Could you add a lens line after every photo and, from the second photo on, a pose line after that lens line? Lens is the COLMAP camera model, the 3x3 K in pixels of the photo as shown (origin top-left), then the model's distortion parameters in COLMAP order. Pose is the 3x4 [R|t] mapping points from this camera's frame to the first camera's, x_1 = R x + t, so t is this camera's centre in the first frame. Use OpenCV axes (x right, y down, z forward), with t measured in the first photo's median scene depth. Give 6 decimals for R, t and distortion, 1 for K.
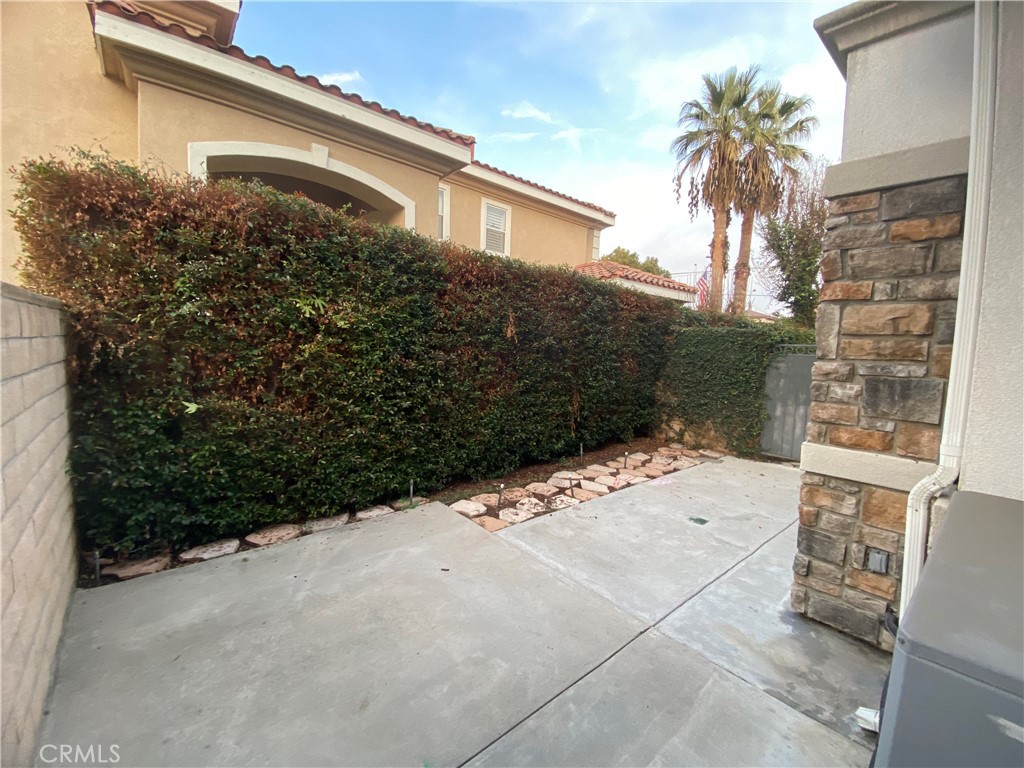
lens RADIAL K [[413.1, 0, 508.9], [0, 413.1, 383.9], [0, 0, 1]] dist [0.001181, -0.002698]
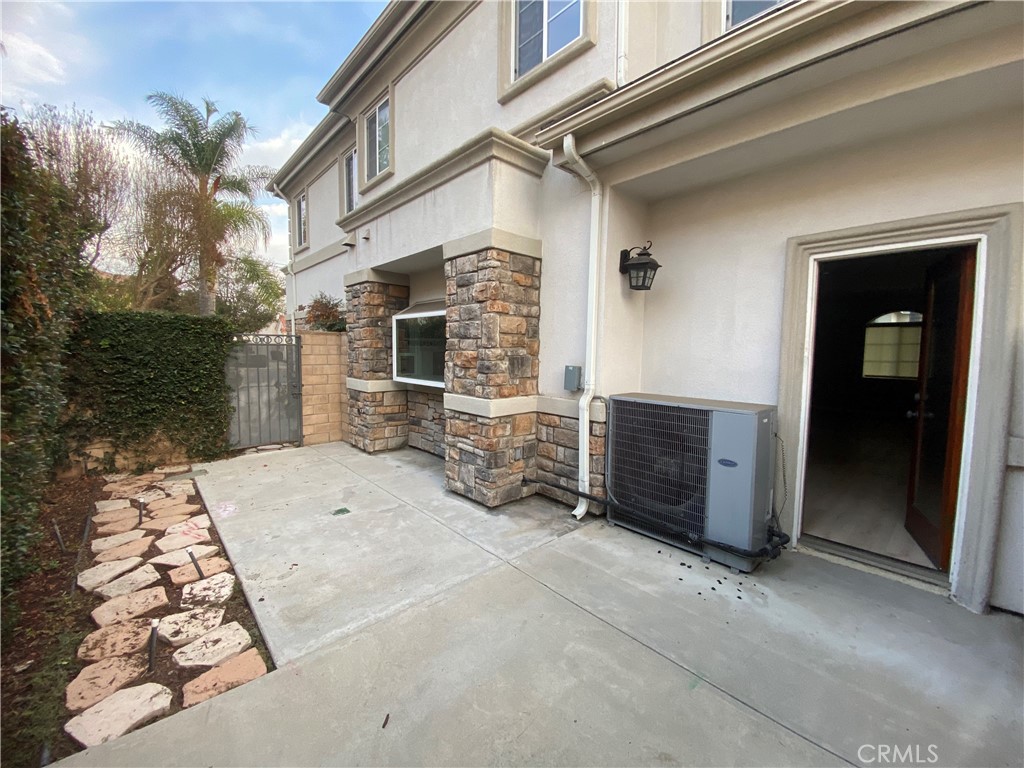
lens RADIAL K [[413.1, 0, 508.7], [0, 413.1, 377.2], [0, 0, 1]] dist [0.001181, -0.002698]
pose [[-0.034140, -0.103587, 0.994034, -0.471748], [0.082236, 0.990950, 0.106090, -0.060456], [-0.996028, 0.085367, -0.025312, 0.538270]]
